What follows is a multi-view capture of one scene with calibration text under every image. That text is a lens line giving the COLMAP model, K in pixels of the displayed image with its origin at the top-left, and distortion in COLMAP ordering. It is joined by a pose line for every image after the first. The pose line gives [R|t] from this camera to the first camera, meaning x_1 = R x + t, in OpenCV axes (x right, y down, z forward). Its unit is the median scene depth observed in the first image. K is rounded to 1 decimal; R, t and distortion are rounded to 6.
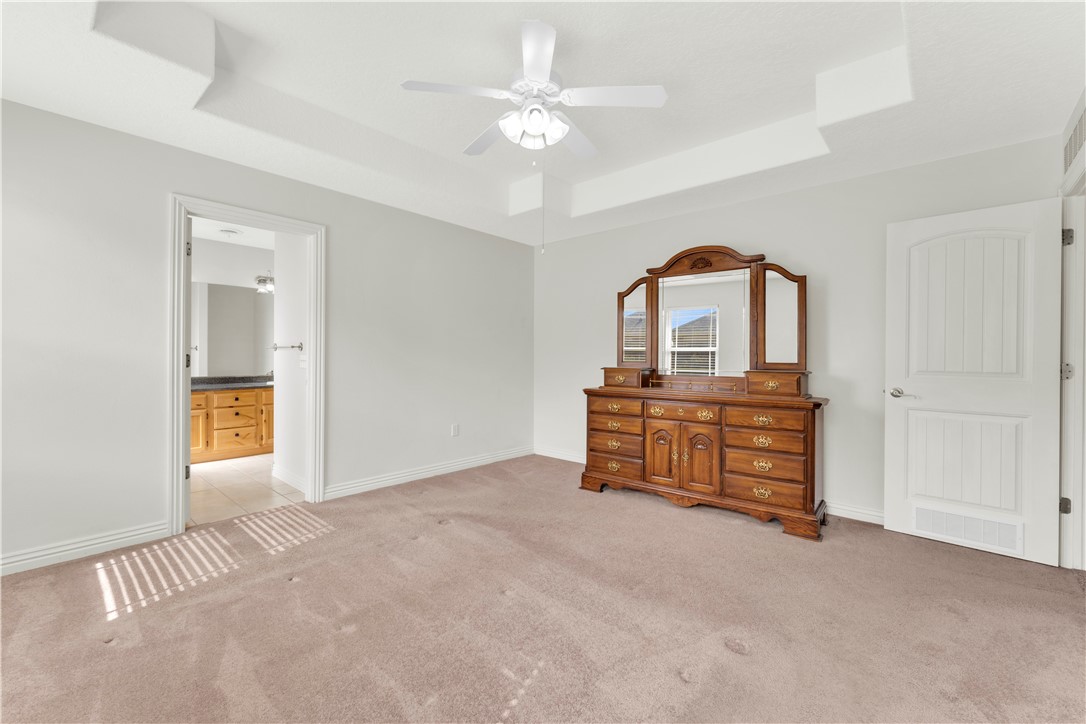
lens RADIAL K [[445.2, 0, 546.3], [0, 445.2, 354.5], [0, 0, 1]] dist [0.000595, 0.000057]
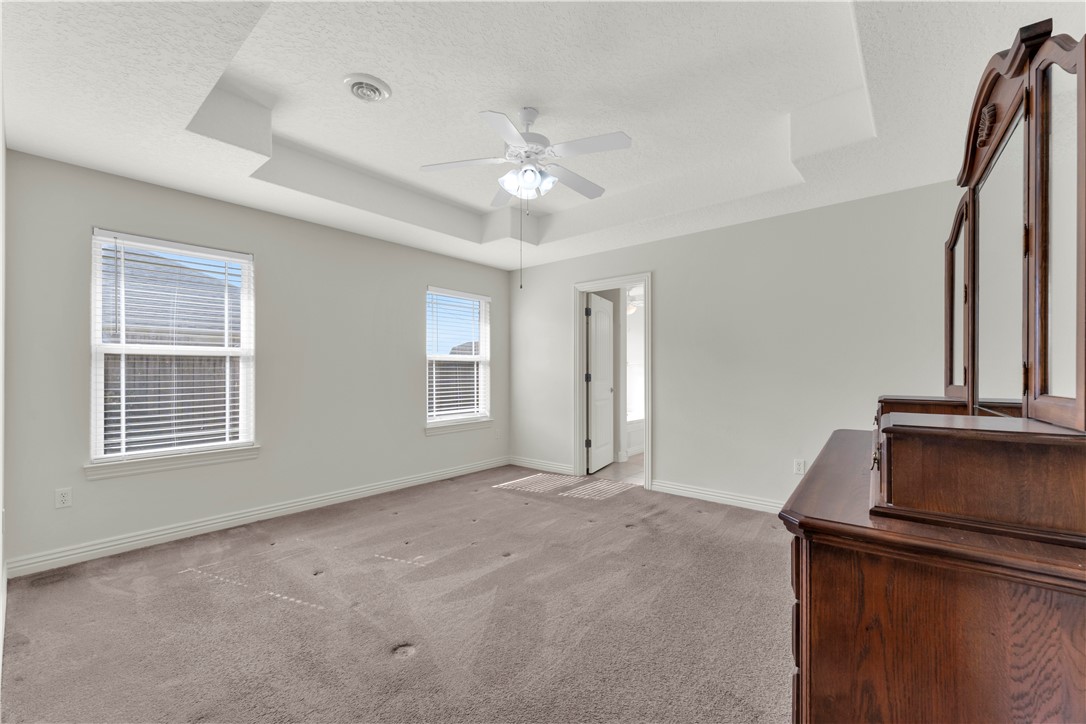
lens RADIAL K [[438.8, 0, 546.0], [0, 438.8, 372.8], [0, 0, 1]] dist [0.000722, 0.000059]
pose [[0.008522, -0.014850, -0.999853, 0.871855], [-0.002847, 0.999885, -0.014875, 0.020845], [0.999960, 0.002974, 0.008479, 0.814175]]
